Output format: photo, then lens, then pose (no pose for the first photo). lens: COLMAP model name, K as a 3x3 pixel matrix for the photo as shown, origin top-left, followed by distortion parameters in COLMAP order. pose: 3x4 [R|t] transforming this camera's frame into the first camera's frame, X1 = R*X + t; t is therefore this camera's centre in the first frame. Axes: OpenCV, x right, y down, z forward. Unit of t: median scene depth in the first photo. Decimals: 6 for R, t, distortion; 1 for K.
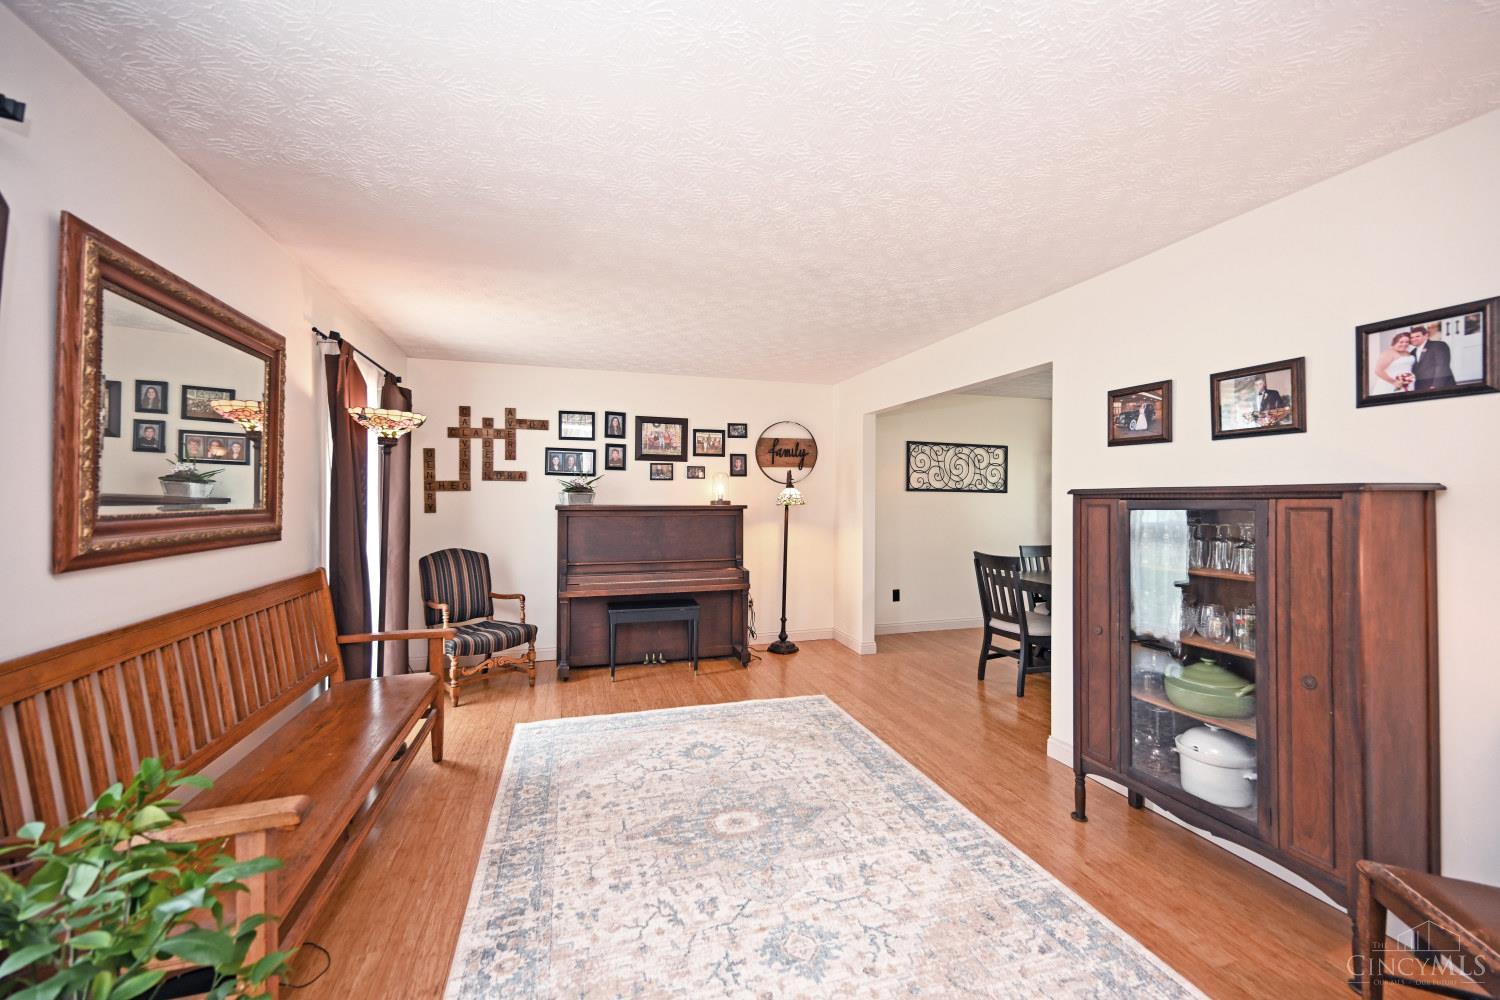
lens RADIAL K [[590.9, 0, 750.4], [0, 590.9, 501.9], [0, 0, 1]] dist [0.002524, 0.000119]
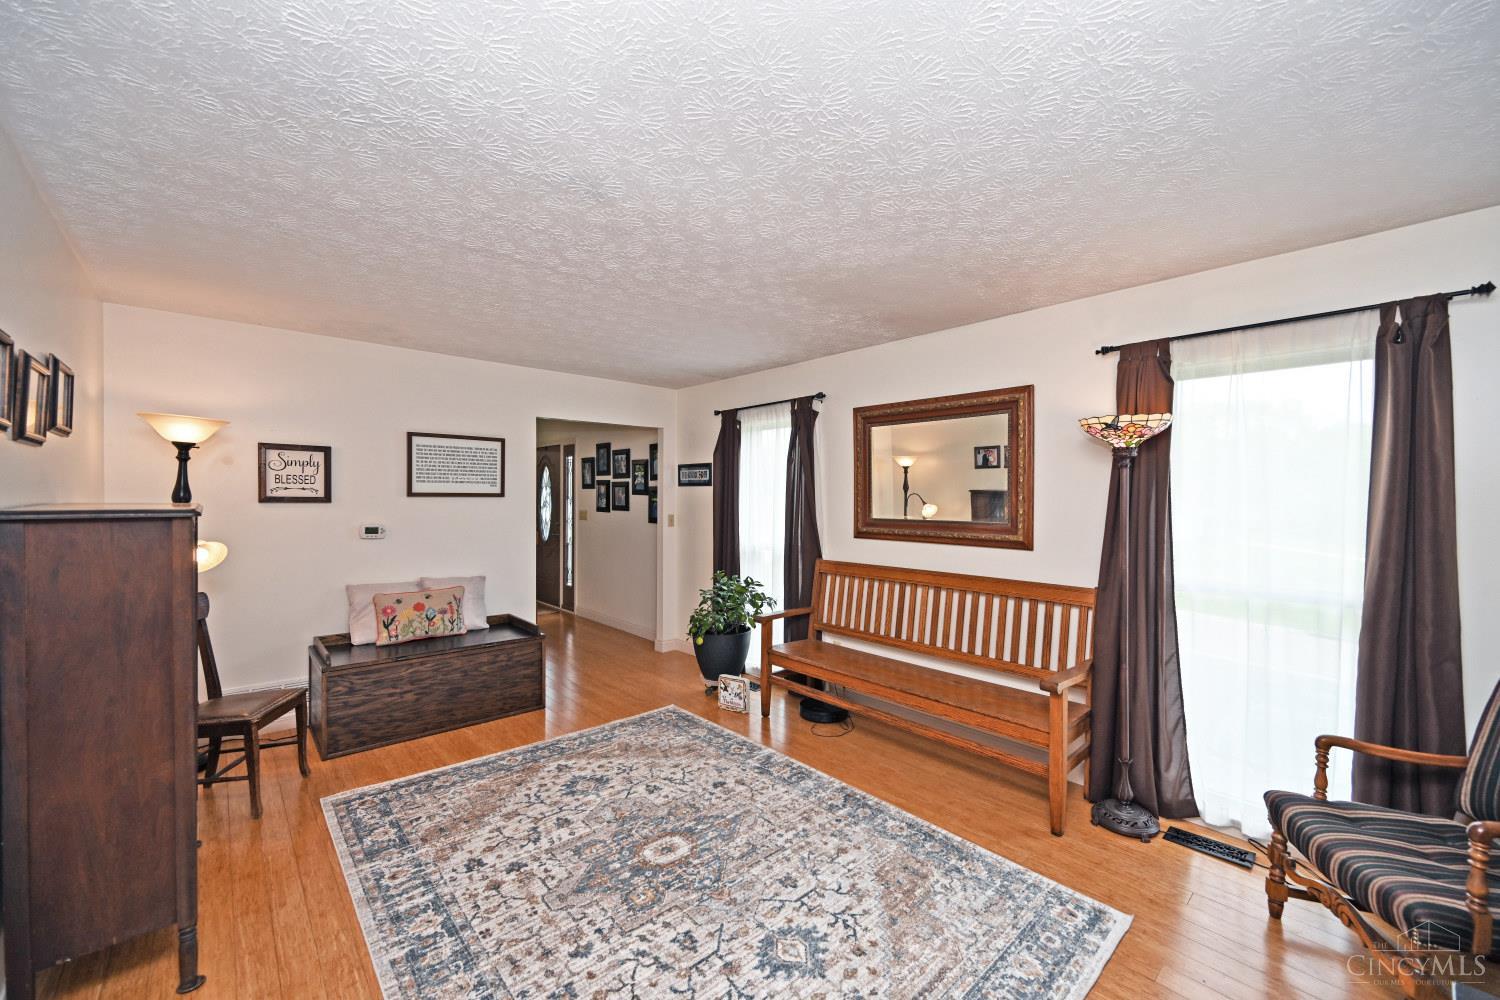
lens RADIAL K [[590.9, 0, 750.2], [0, 590.9, 502.6], [0, 0, 1]] dist [0.002524, 0.000119]
pose [[-0.906537, -0.003859, -0.422108, 0.200263], [-0.010783, 0.999844, 0.014019, -0.033489], [0.421988, 0.017260, -0.906437, 1.457727]]
